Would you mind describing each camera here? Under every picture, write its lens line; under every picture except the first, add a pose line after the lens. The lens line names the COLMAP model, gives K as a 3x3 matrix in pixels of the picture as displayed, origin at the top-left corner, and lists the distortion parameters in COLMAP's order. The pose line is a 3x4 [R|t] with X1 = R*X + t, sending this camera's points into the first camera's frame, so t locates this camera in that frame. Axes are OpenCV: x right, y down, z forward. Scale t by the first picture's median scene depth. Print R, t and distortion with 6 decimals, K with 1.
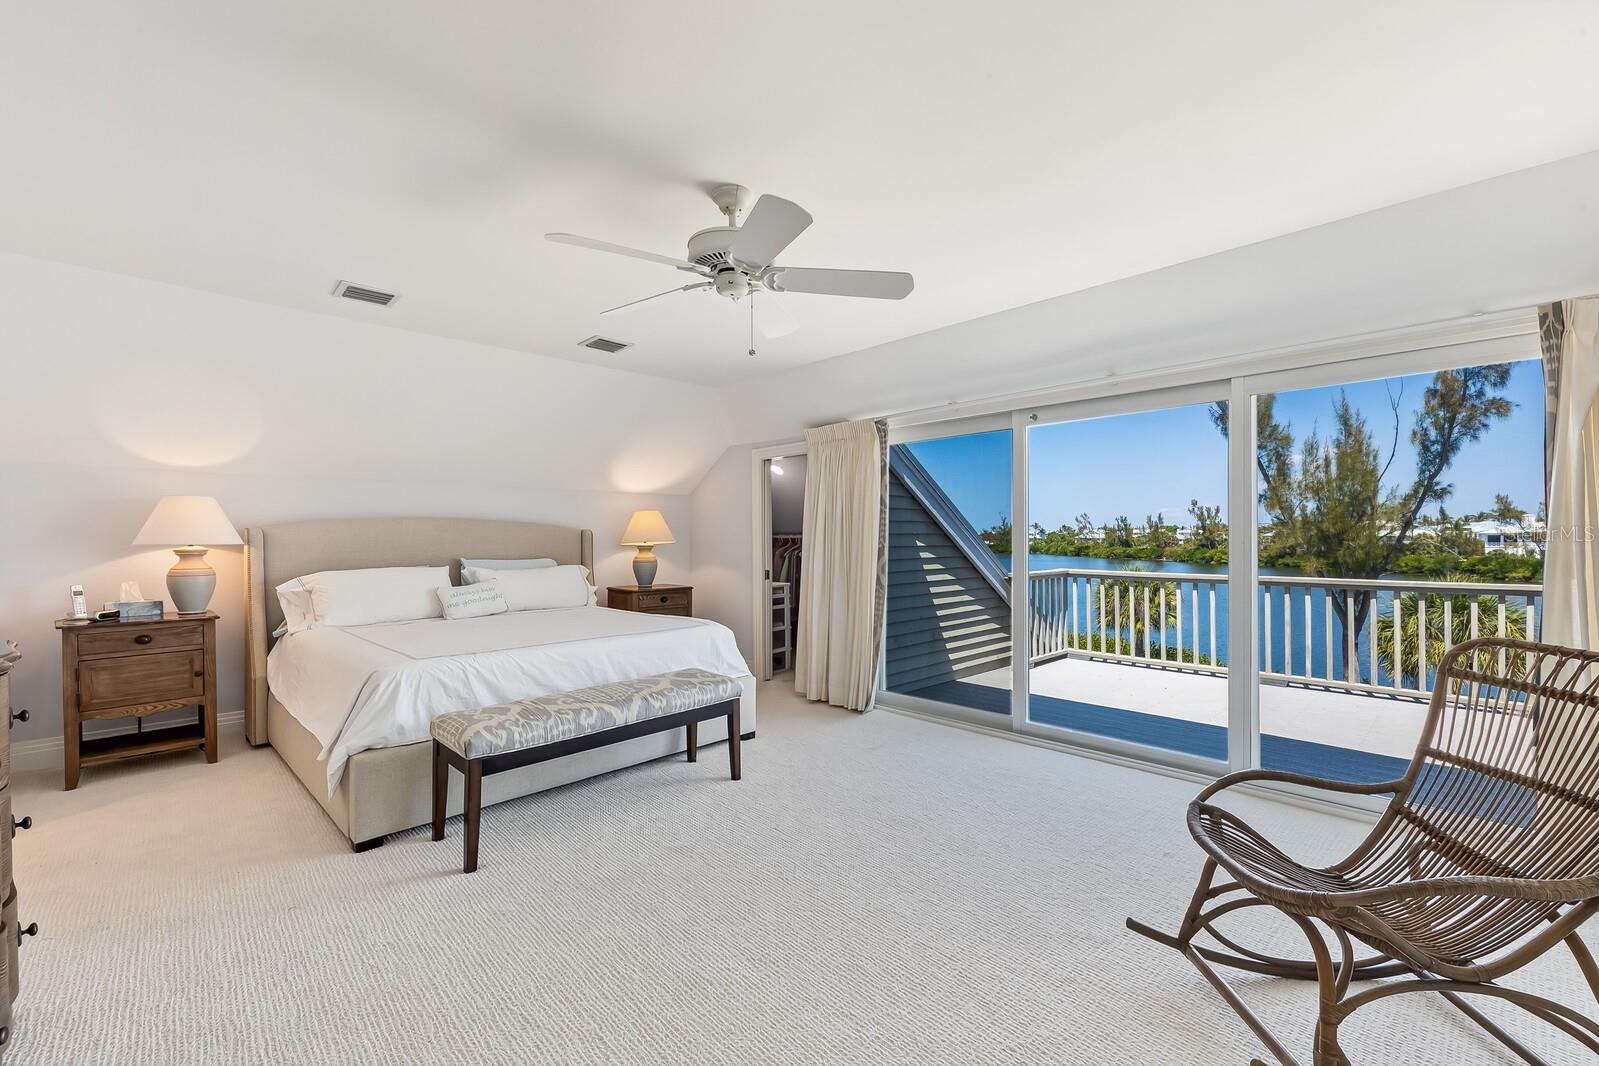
lens RADIAL K [[670.6, 0, 811.1], [0, 670.6, 531.5], [0, 0, 1]] dist [0.000401, -0.000996]
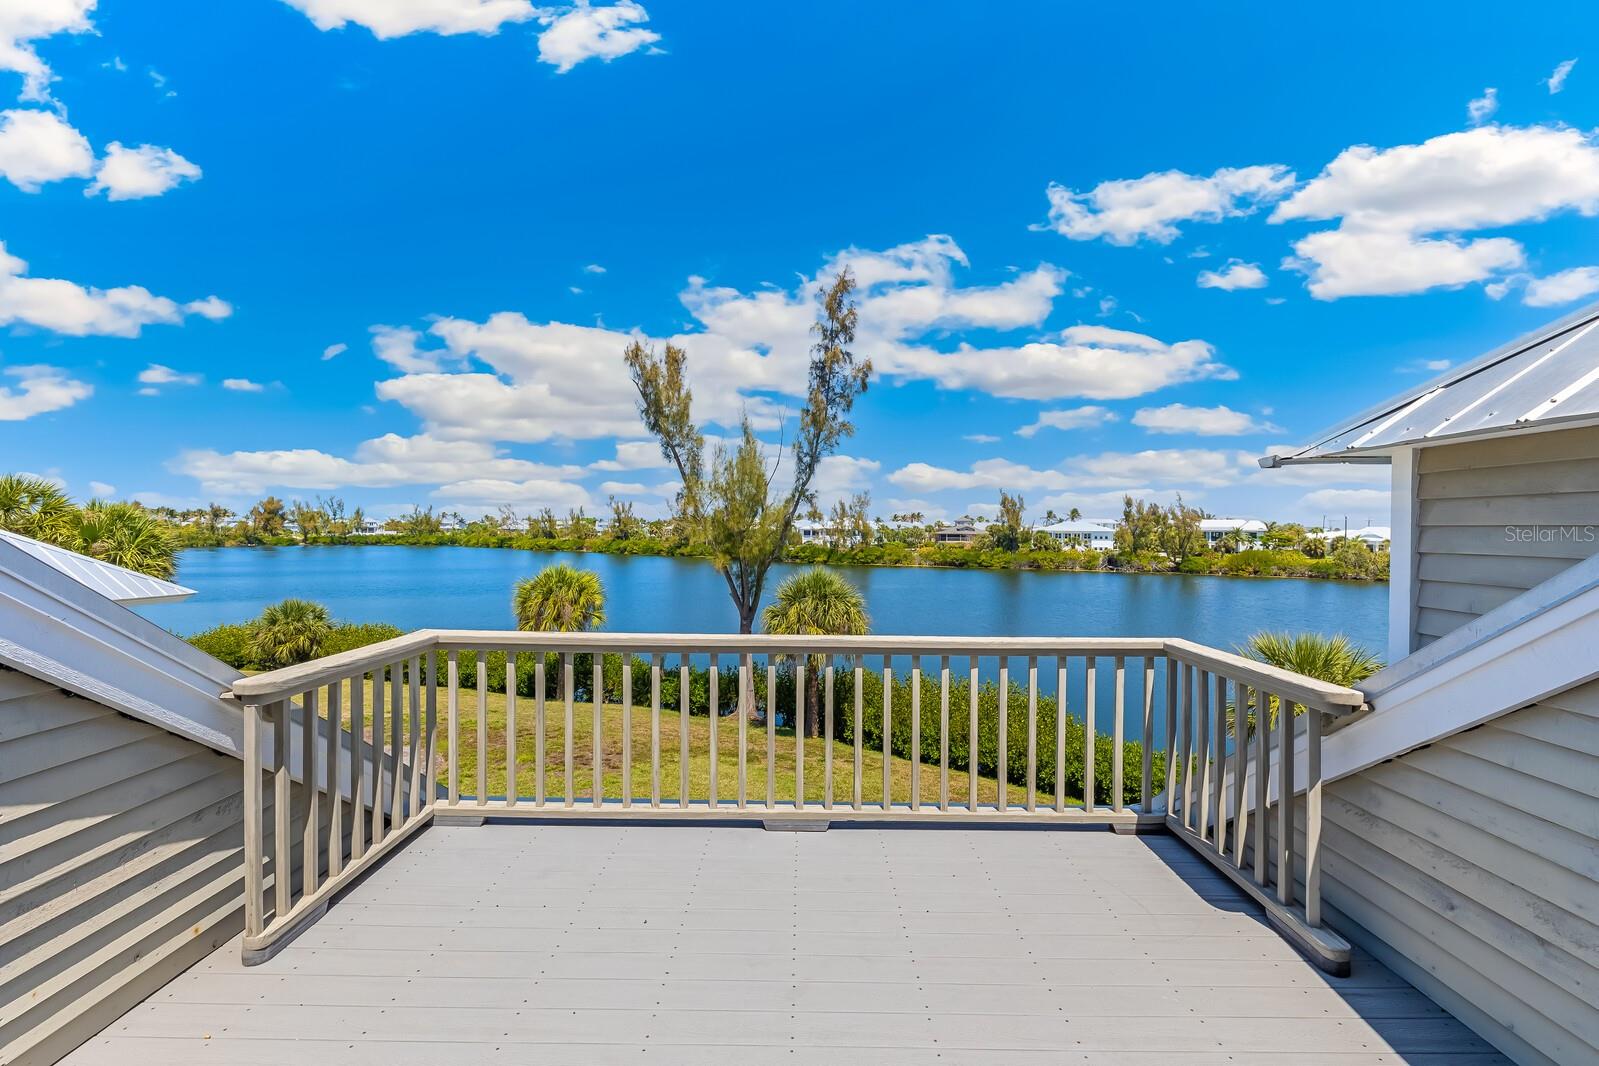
lens RADIAL K [[670.6, 0, 807.2], [0, 670.6, 539.5], [0, 0, 1]] dist [0.000401, -0.000996]
pose [[0.692321, -0.002875, 0.721584, 0.071516], [-0.015761, 0.999693, 0.019105, -0.005511], [-0.721417, -0.024600, 0.692063, 0.157746]]
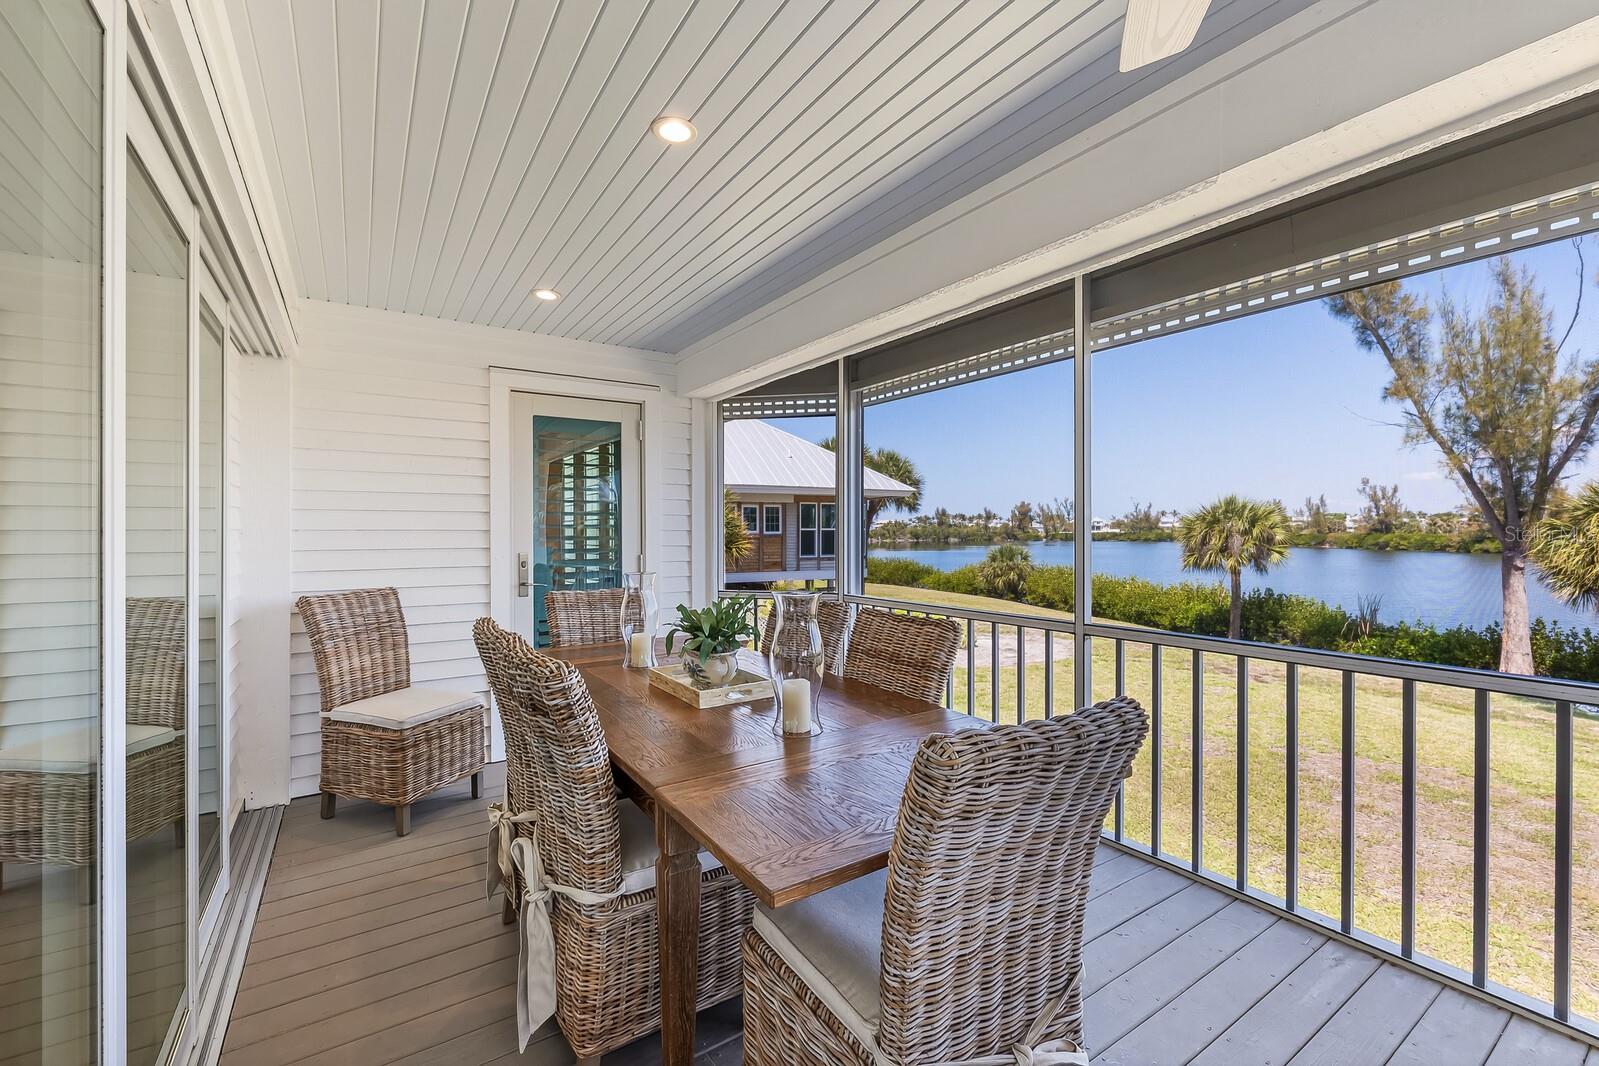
lens RADIAL K [[670.6, 0, 816.2], [0, 670.6, 526.8], [0, 0, 1]] dist [0.000401, -0.000996]
pose [[0.985157, -0.007534, -0.171490, 0.148289], [0.008067, 0.999965, 0.002411, 0.110792], [0.171466, -0.003759, 0.985183, 0.106842]]
